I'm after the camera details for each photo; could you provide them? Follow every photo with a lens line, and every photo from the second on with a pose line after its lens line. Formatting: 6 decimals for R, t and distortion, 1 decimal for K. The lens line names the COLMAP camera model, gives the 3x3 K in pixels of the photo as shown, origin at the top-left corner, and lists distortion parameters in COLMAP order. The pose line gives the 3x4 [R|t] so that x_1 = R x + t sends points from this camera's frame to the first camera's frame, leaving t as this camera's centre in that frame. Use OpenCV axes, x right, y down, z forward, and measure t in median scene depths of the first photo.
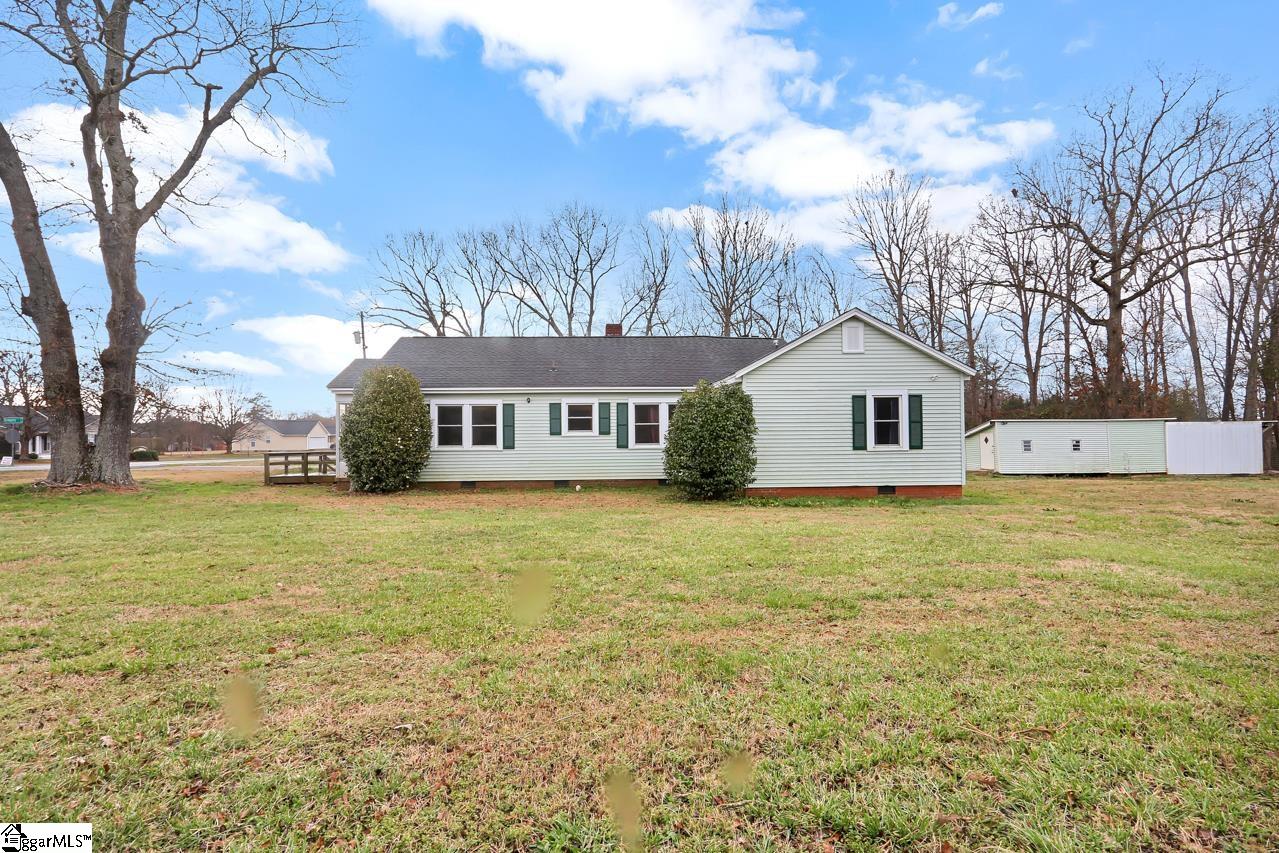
lens RADIAL K [[622.3, 0, 639.5], [0, 622.3, 426.5], [0, 0, 1]] dist [0.000665, 0.000101]
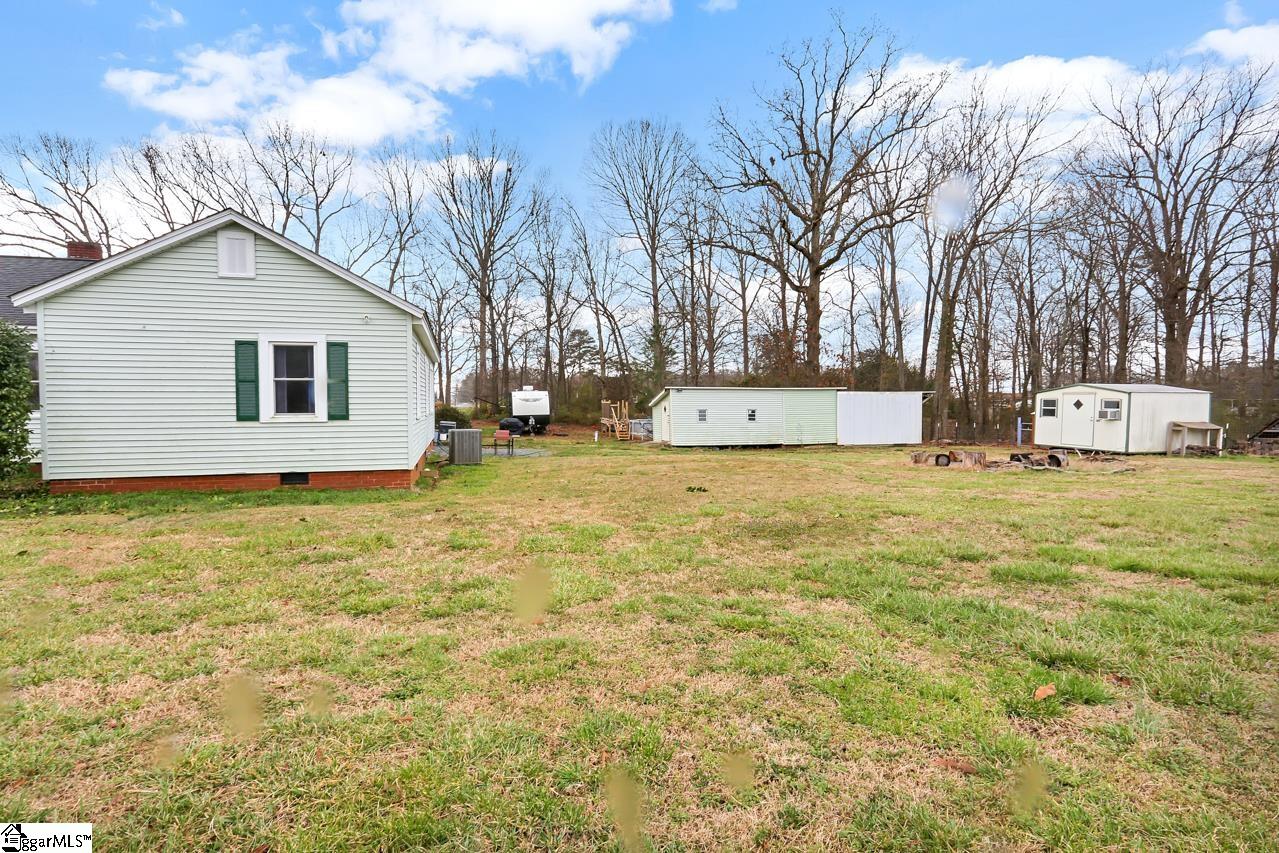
lens RADIAL K [[622.3, 0, 639.5], [0, 622.3, 426.5], [0, 0, 1]] dist [0.000665, 0.000101]
pose [[0.972108, -0.001613, 0.234529, 0.608412], [-0.010054, 0.998770, 0.048545, 0.006113], [-0.234319, -0.049549, 0.970896, 0.233014]]
